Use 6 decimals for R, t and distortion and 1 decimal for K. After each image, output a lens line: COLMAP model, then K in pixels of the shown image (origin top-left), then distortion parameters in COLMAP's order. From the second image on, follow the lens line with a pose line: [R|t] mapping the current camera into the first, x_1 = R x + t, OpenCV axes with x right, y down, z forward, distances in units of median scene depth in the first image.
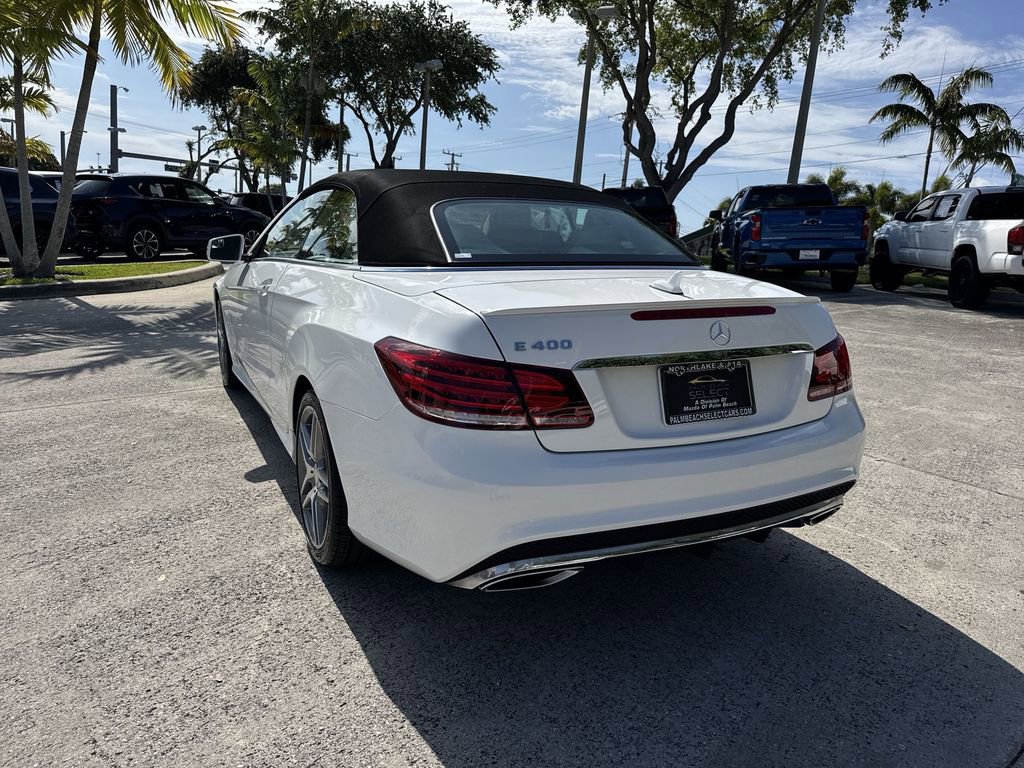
lens RADIAL K [[721.0, 0, 511.6], [0, 721.0, 382.2], [0, 0, 1]] dist [0.049850, -0.070406]
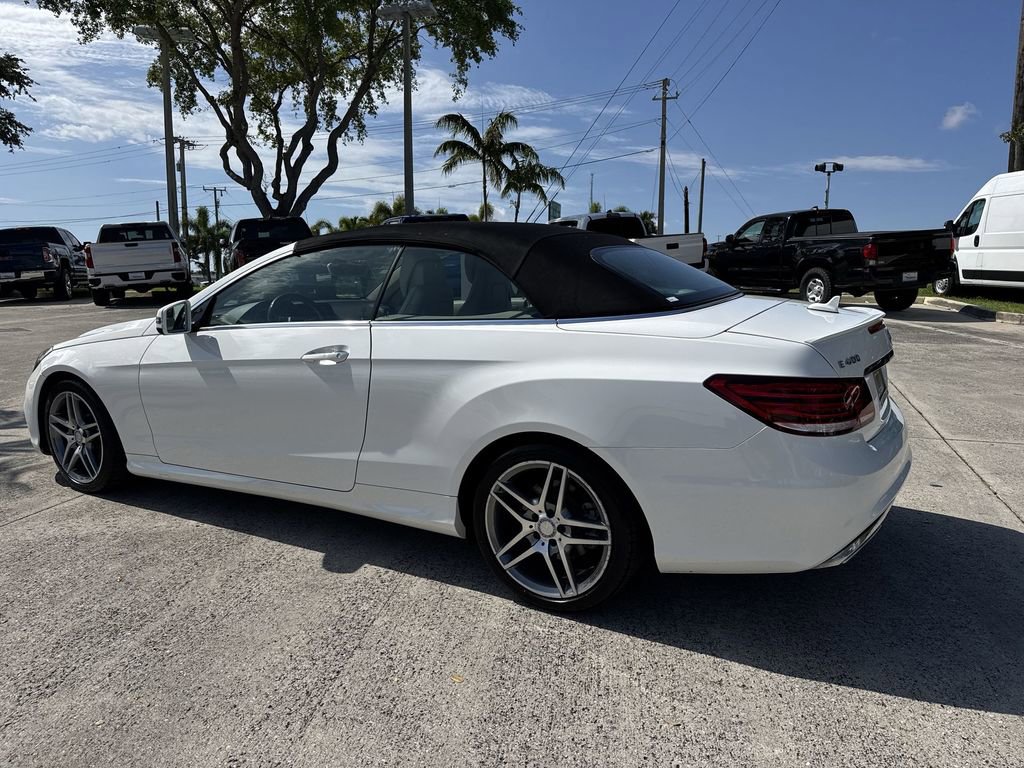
lens RADIAL K [[722.1, 0, 510.7], [0, 722.1, 385.9], [0, 0, 1]] dist [0.080877, -0.104235]
pose [[0.827660, -0.151342, 0.540439, -0.088729], [0.167471, 0.985683, 0.019551, -0.010259], [-0.535660, 0.074326, 0.841156, 0.017226]]
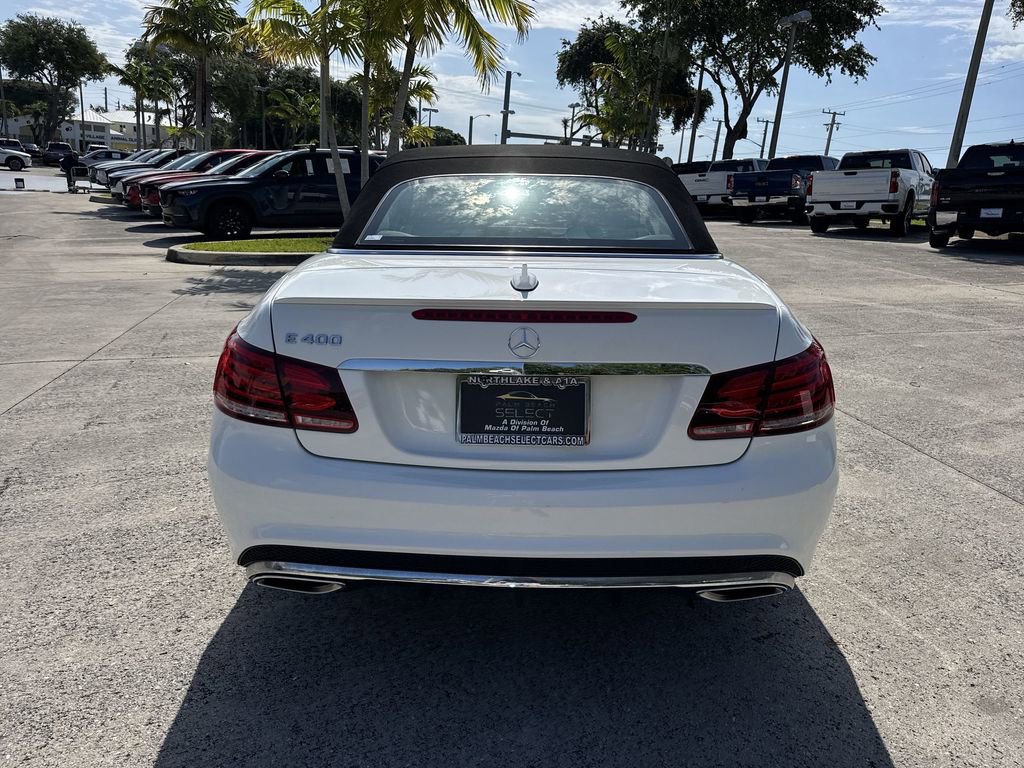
lens RADIAL K [[725.5, 0, 510.8], [0, 725.5, 387.2], [0, 0, 1]] dist [0.004489, -0.010161]
pose [[0.880295, 0.108958, -0.461745, 0.053867], [-0.087936, 0.993878, 0.066880, -0.005689], [0.466206, -0.018270, 0.884488, 0.022415]]
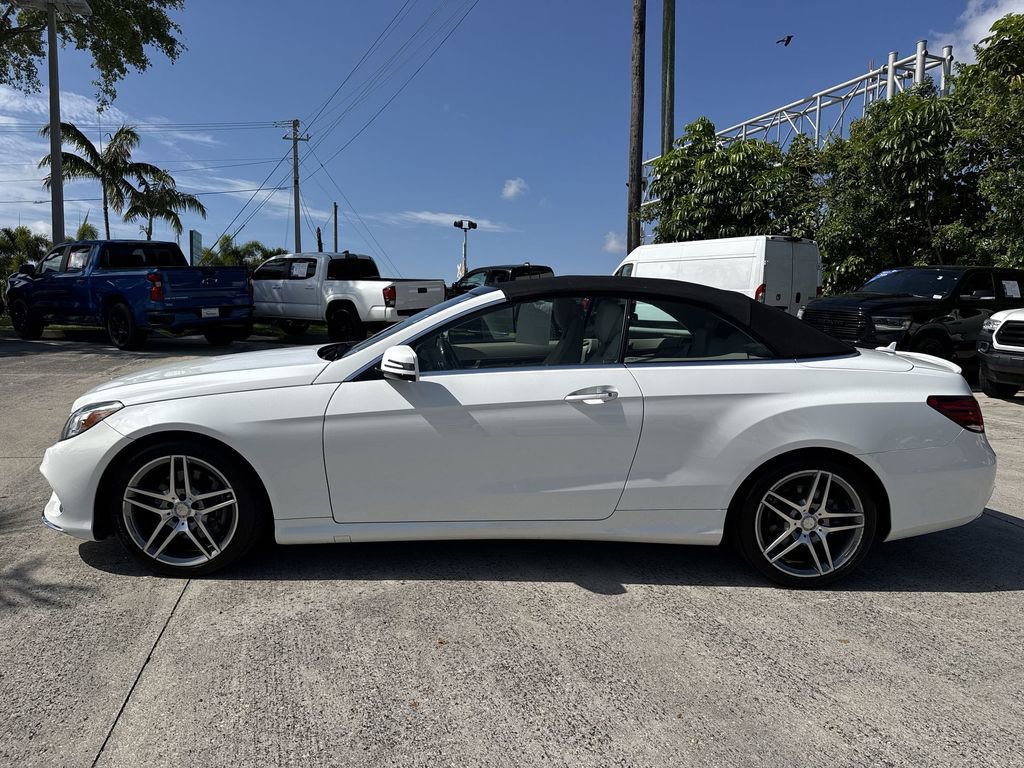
lens RADIAL K [[720.9, 0, 511.2], [0, 720.9, 385.7], [0, 0, 1]] dist [0.087209, -0.125365]
pose [[0.419693, -0.142652, 0.896386, -0.173718], [0.188733, 0.979703, 0.067546, -0.032005], [-0.887828, 0.140829, 0.438097, 0.092418]]
